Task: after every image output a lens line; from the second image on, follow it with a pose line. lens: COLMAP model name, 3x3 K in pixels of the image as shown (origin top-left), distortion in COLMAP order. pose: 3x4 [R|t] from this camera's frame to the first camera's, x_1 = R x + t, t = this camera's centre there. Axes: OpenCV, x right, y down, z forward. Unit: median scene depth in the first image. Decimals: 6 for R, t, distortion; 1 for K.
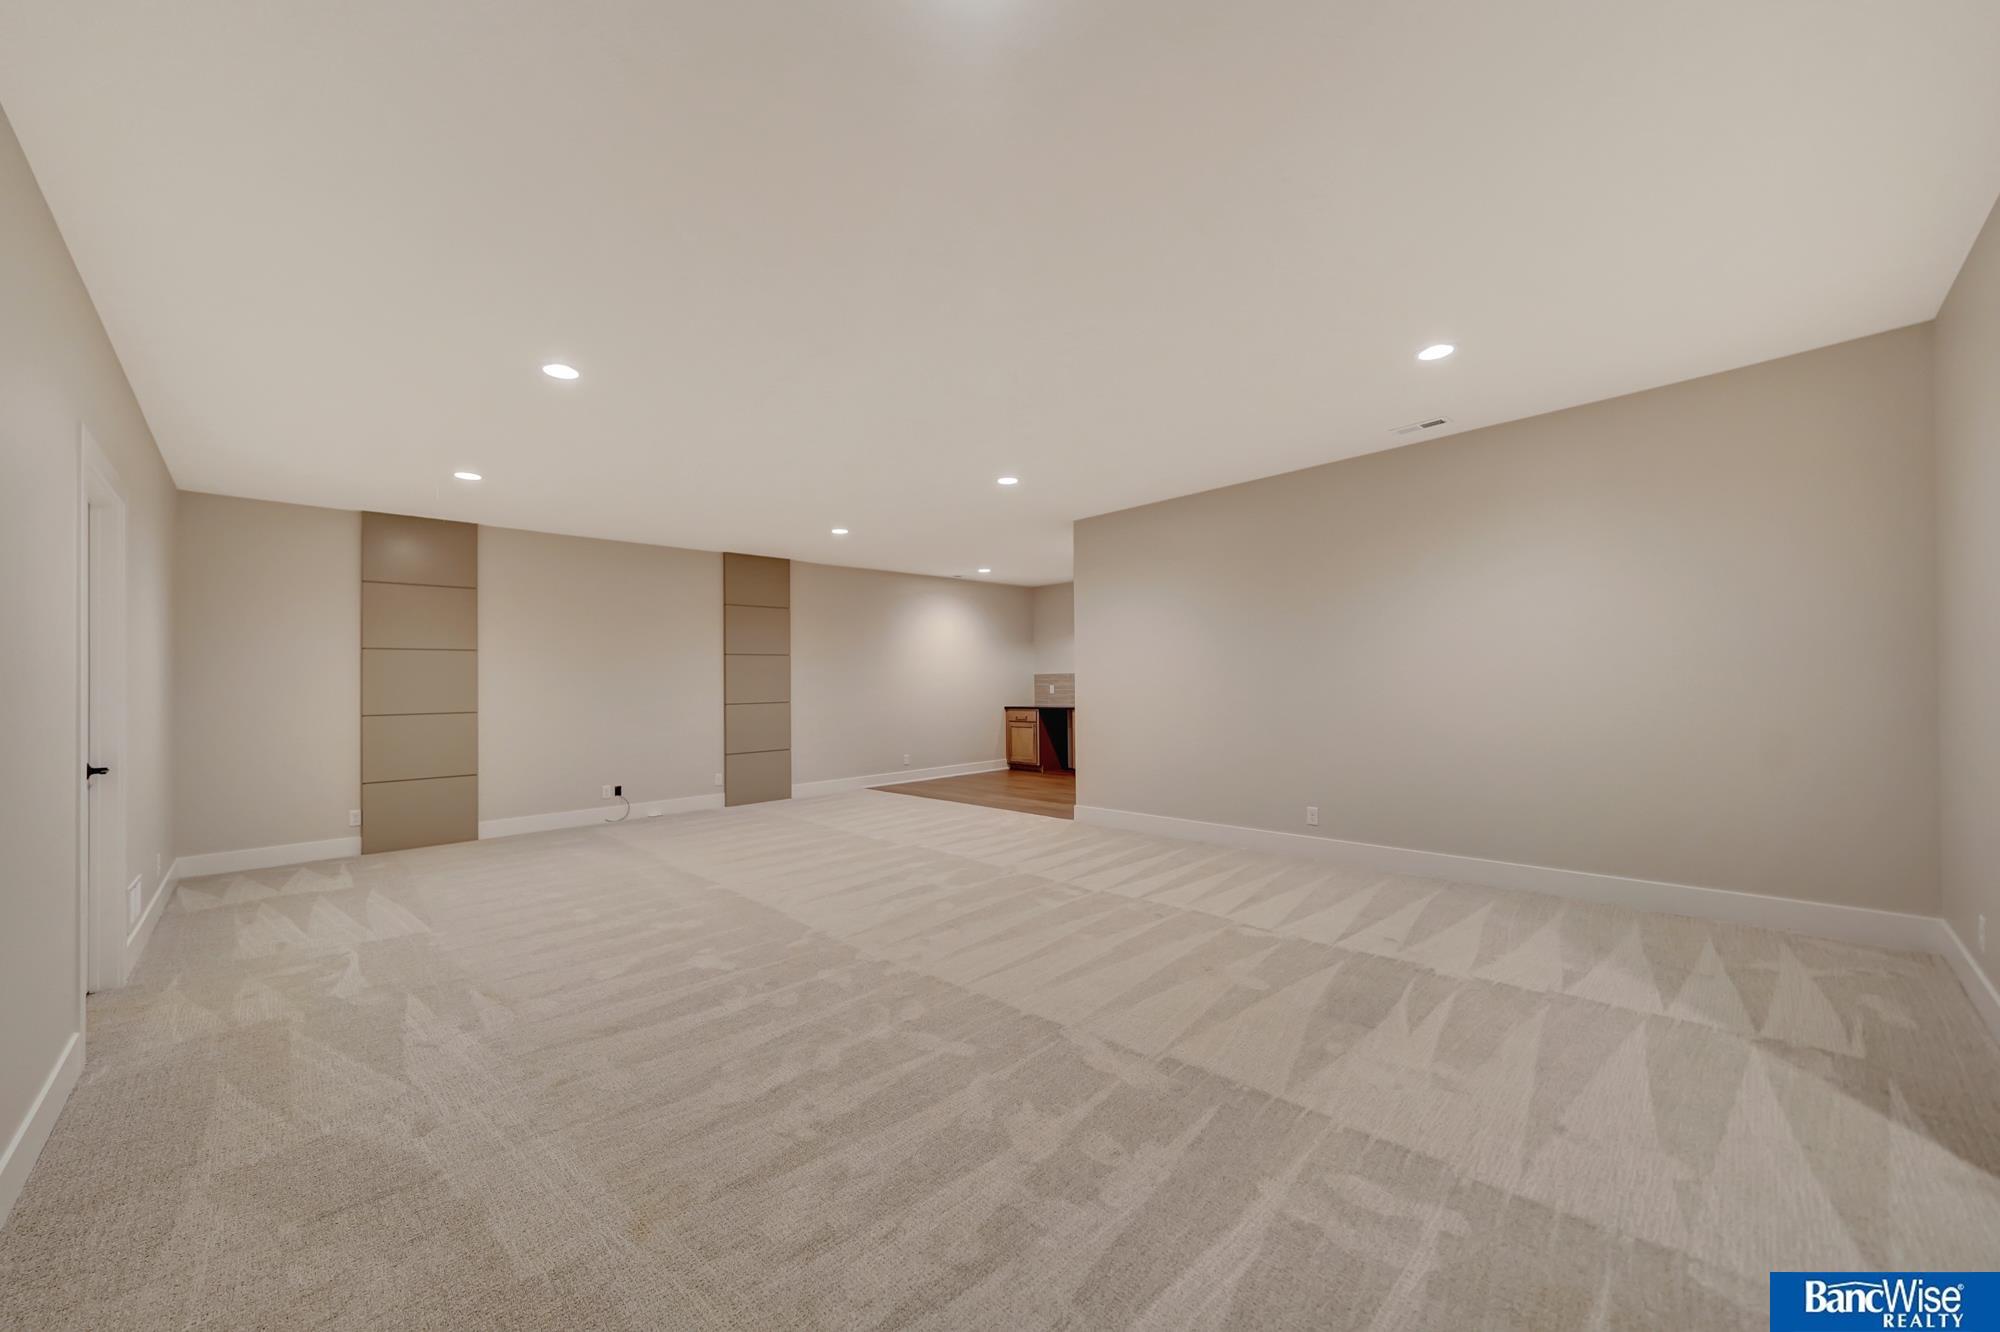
lens RADIAL K [[752.2, 0, 1006.6], [0, 752.2, 662.2], [0, 0, 1]] dist [0.003584, 0.000080]
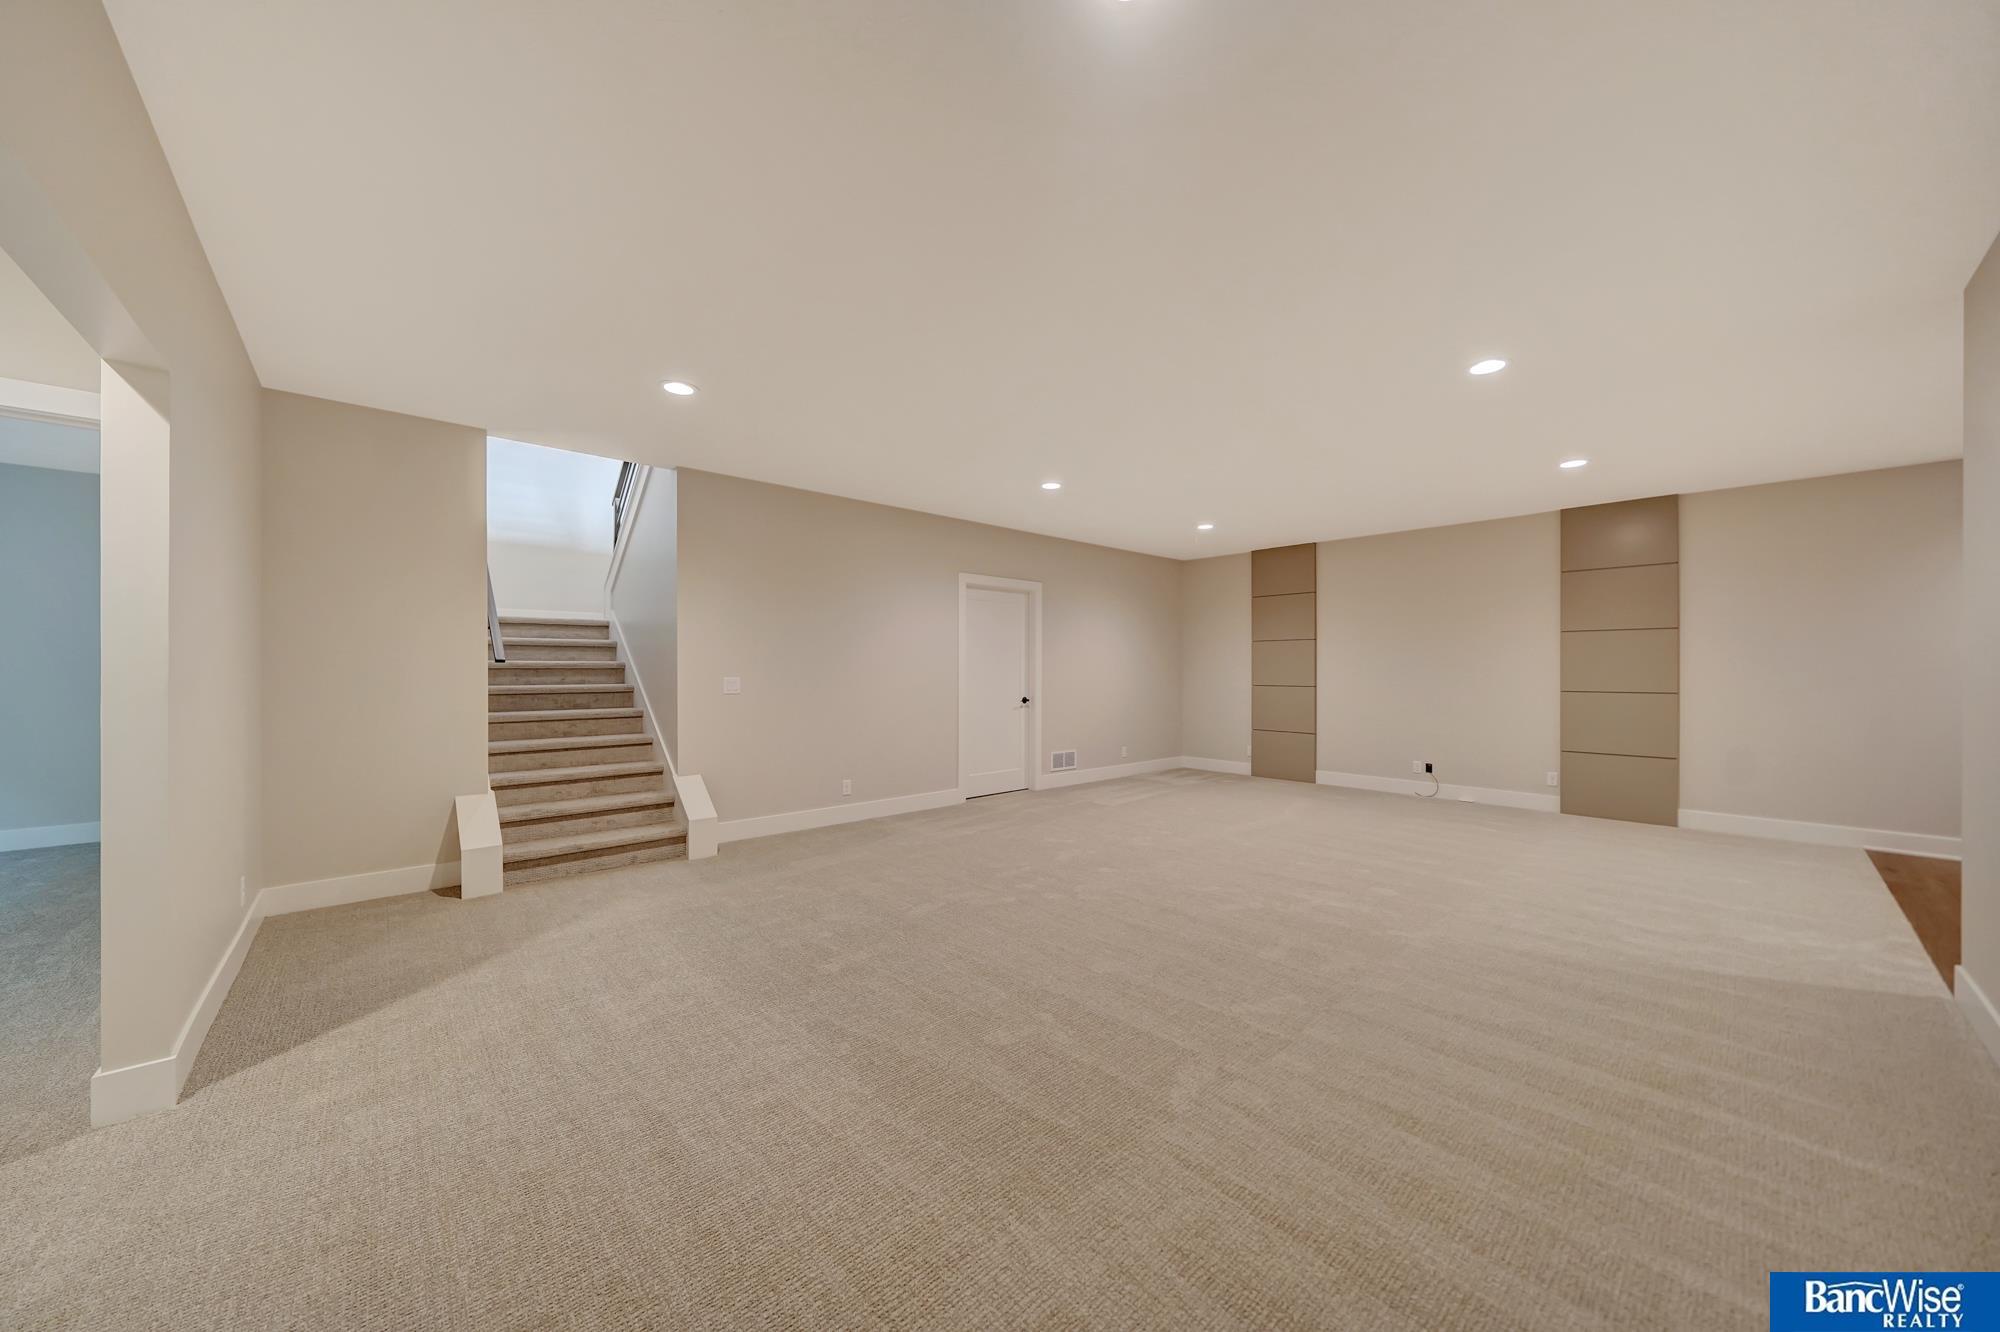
lens RADIAL K [[693.0, 0, 1005.8], [0, 693.0, 674.0], [0, 0, 1]] dist [-0.007389, 0.000236]
pose [[-0.033198, 0.024683, -0.999144, 0.421864], [0.023998, 0.999426, 0.023892, 0.002123], [0.999161, -0.023184, -0.033771, 0.407808]]
